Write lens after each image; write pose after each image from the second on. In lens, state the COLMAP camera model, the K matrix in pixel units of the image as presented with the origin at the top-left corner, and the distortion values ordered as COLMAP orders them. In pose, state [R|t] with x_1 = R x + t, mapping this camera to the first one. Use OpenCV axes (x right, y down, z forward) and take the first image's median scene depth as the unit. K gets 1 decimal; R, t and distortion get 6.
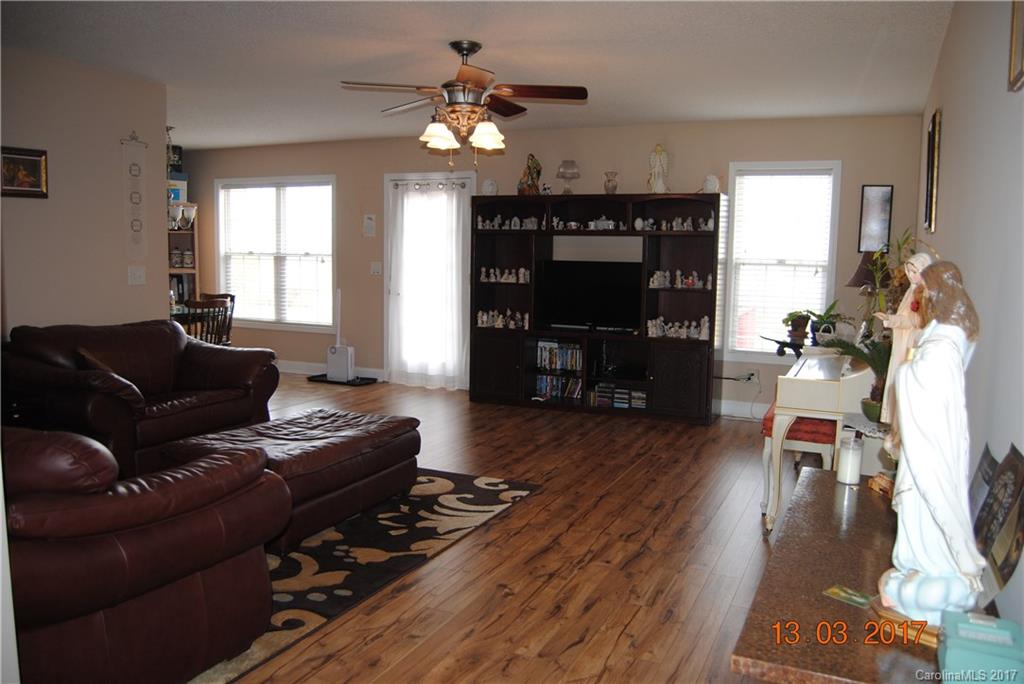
lens RADIAL K [[809.7, 0, 512.0], [0, 809.7, 342.0], [0, 0, 1]] dist [-0.089346, 0.016766]
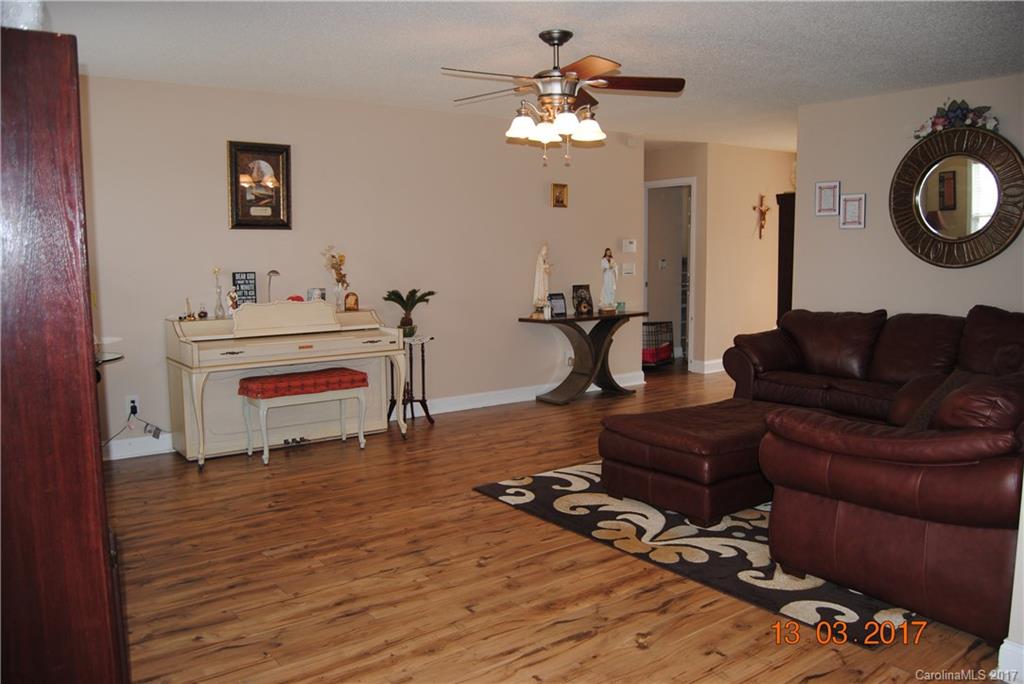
lens RADIAL K [[809.7, 0, 512.0], [0, 809.7, 342.0], [0, 0, 1]] dist [-0.089346, 0.016766]
pose [[-0.875790, -0.066772, 0.478051, -0.495742], [0.048954, 0.972992, 0.225587, -0.227692], [-0.480203, 0.220969, -0.848868, 1.915248]]
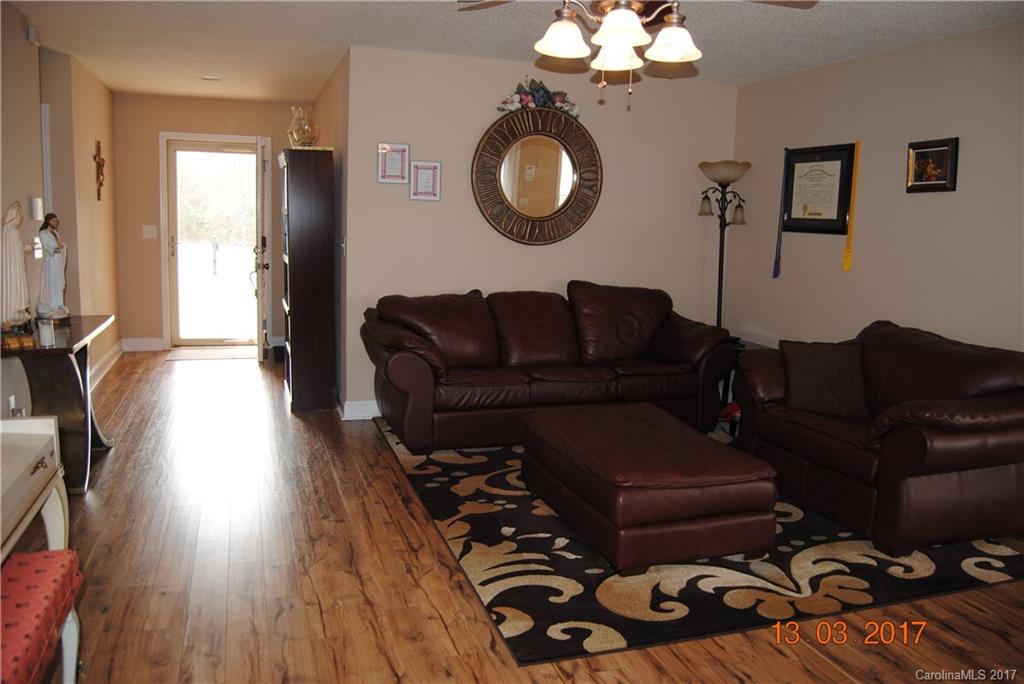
lens RADIAL K [[809.7, 0, 512.0], [0, 809.7, 342.0], [0, 0, 1]] dist [-0.089346, 0.016766]
pose [[-0.727174, 0.059725, -0.683850, 0.427245], [-0.130121, 0.966154, 0.222746, -0.162594], [0.674008, 0.250958, -0.694790, 1.429407]]
